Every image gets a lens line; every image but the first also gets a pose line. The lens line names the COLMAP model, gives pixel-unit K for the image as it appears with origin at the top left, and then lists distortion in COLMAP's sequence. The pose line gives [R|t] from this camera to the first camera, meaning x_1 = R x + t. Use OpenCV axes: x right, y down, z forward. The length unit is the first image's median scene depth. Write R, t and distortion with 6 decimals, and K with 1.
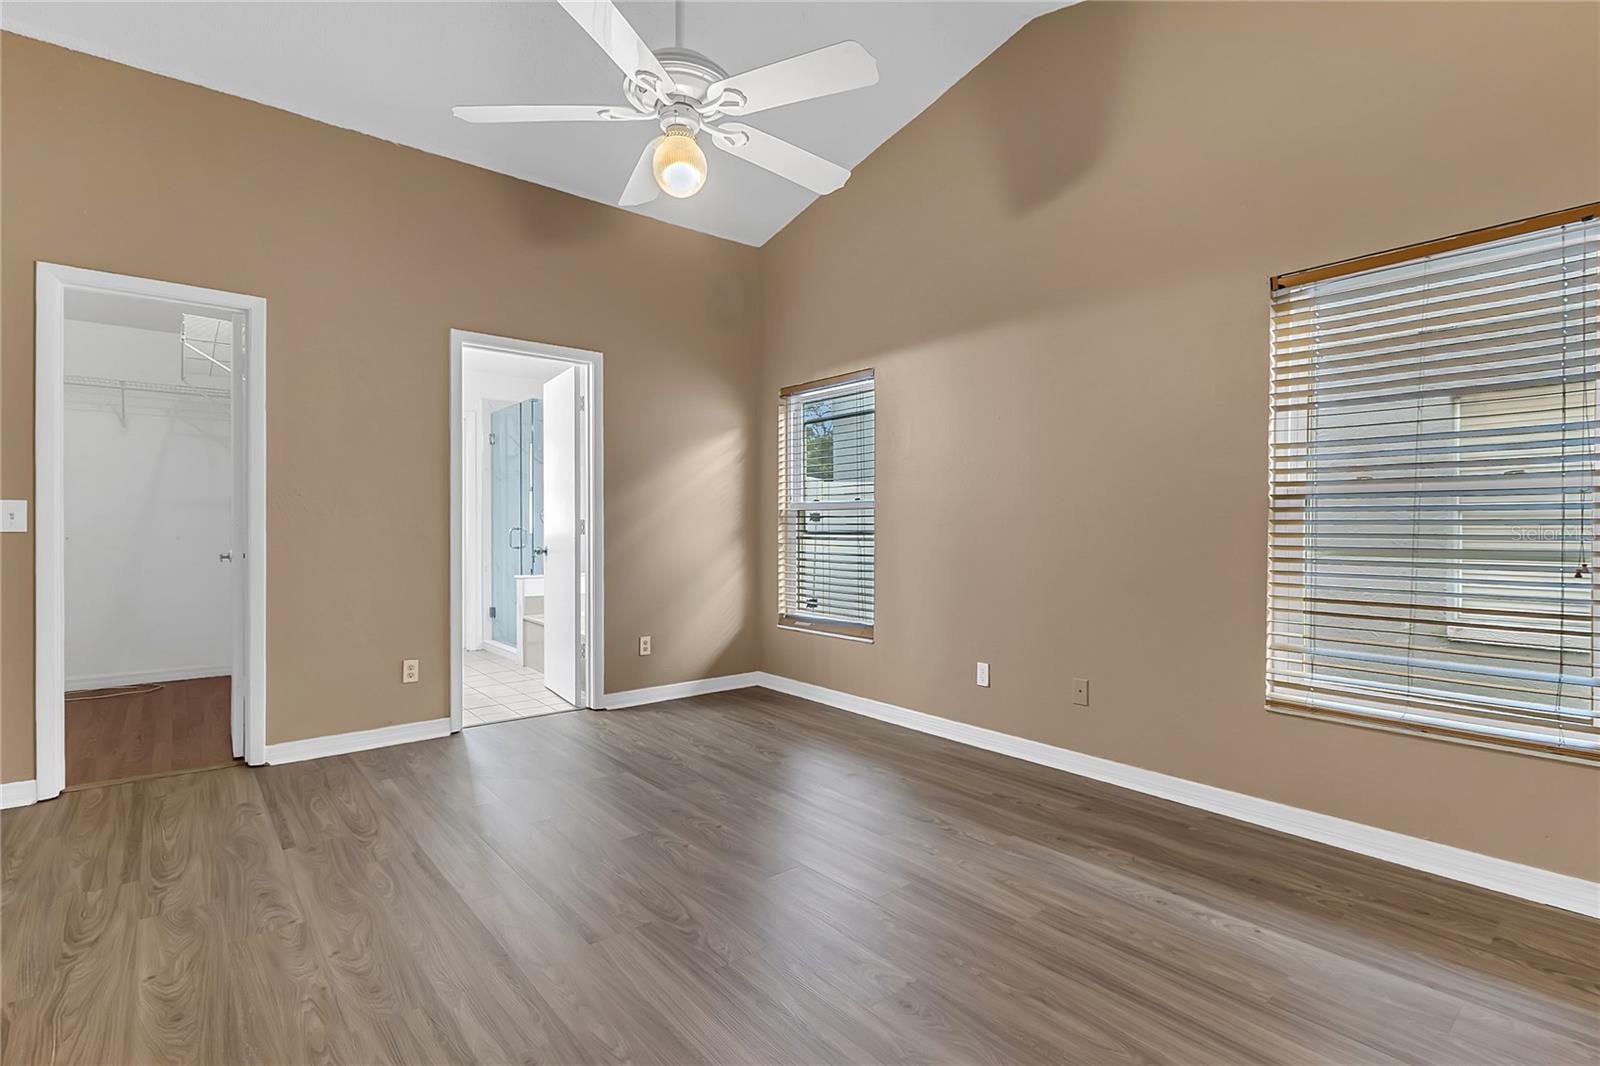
lens RADIAL K [[754.5, 0, 802.2], [0, 754.5, 533.1], [0, 0, 1]] dist [0.001775, -0.001339]
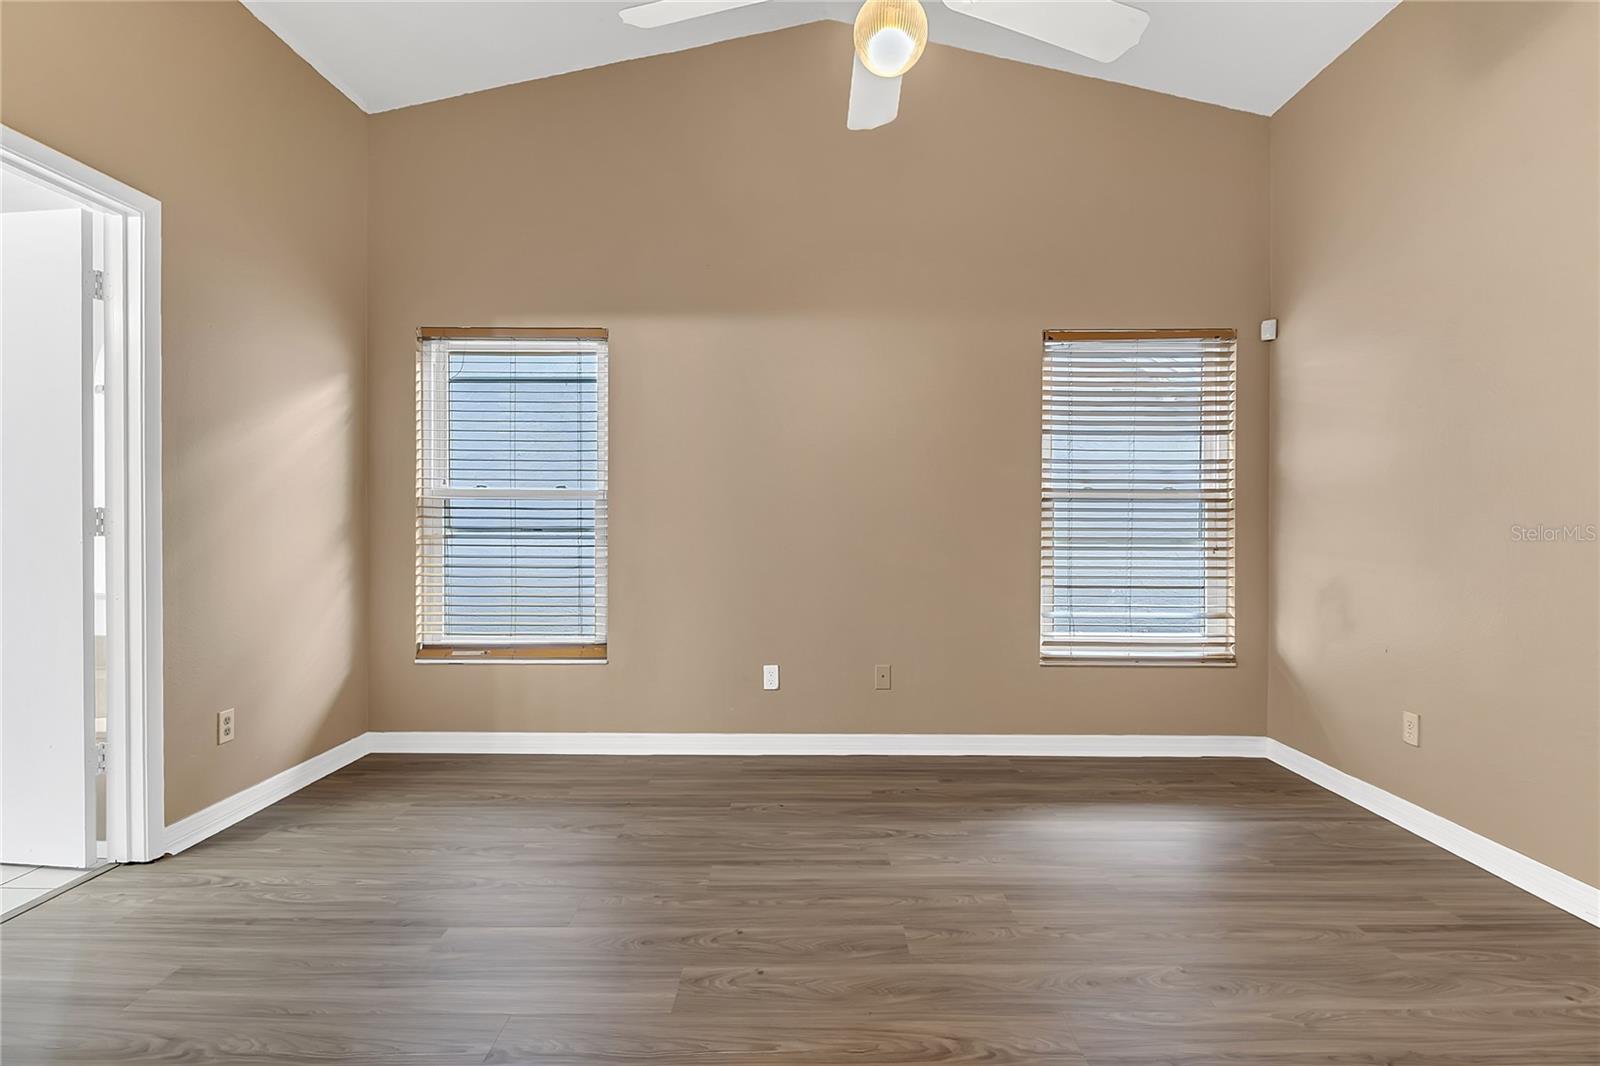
lens RADIAL K [[754.5, 0, 802.9], [0, 754.5, 528.7], [0, 0, 1]] dist [0.001775, -0.001339]
pose [[0.638443, -0.002312, 0.769666, -0.451186], [0.004045, 0.999992, -0.000351, 0.000269], [-0.769659, 0.003337, 0.638447, 0.349037]]
